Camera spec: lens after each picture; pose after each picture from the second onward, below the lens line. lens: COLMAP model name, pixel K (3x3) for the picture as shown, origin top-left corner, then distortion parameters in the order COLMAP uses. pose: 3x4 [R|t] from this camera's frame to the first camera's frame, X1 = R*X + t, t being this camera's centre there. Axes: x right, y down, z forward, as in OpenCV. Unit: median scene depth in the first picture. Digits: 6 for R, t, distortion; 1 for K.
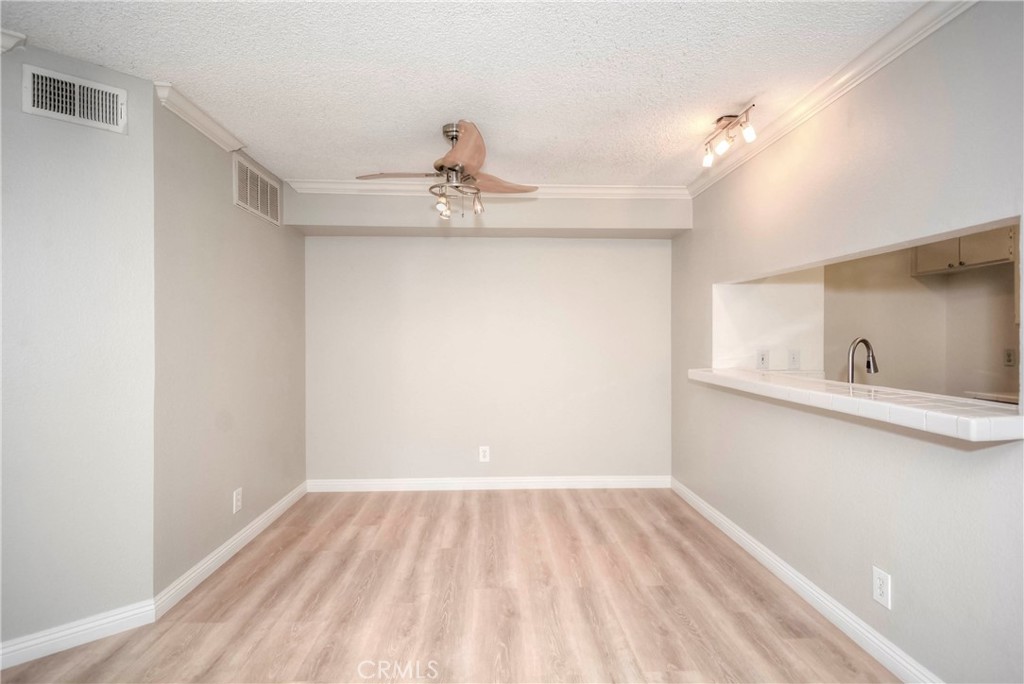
lens RADIAL K [[525.2, 0, 516.6], [0, 525.2, 335.6], [0, 0, 1]] dist [0.013333, -0.009753]
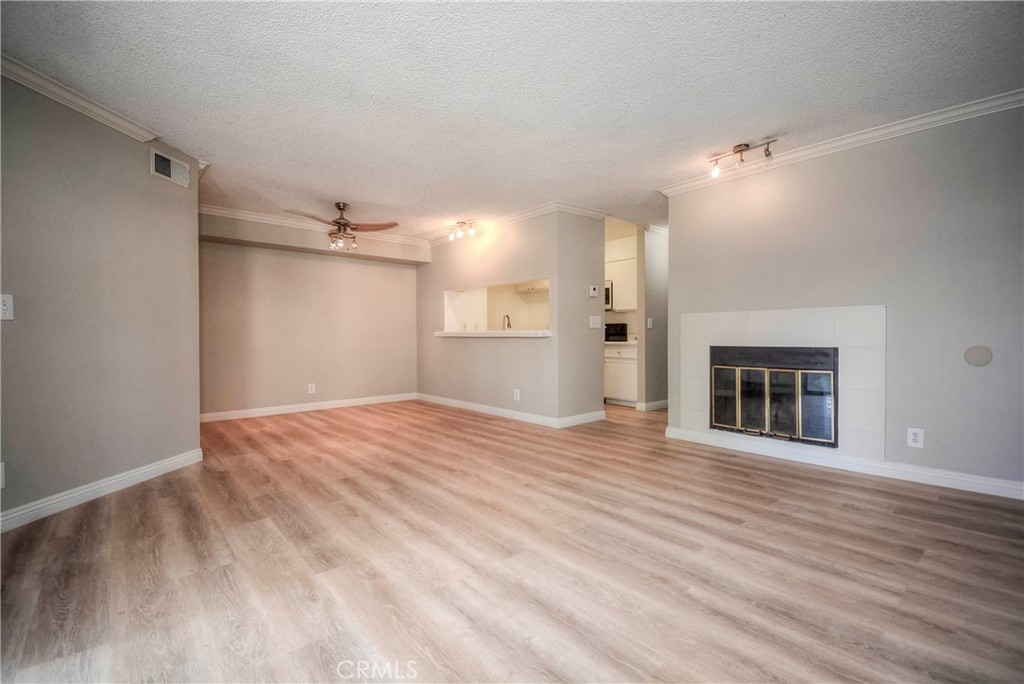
lens RADIAL K [[465.5, 0, 504.2], [0, 465.5, 345.9], [0, 0, 1]] dist [0.019013, -0.012902]
pose [[0.794546, -0.015435, 0.607007, -0.701792], [0.004064, 0.999790, 0.020104, 0.102390], [-0.607190, -0.013506, 0.794442, -0.766591]]
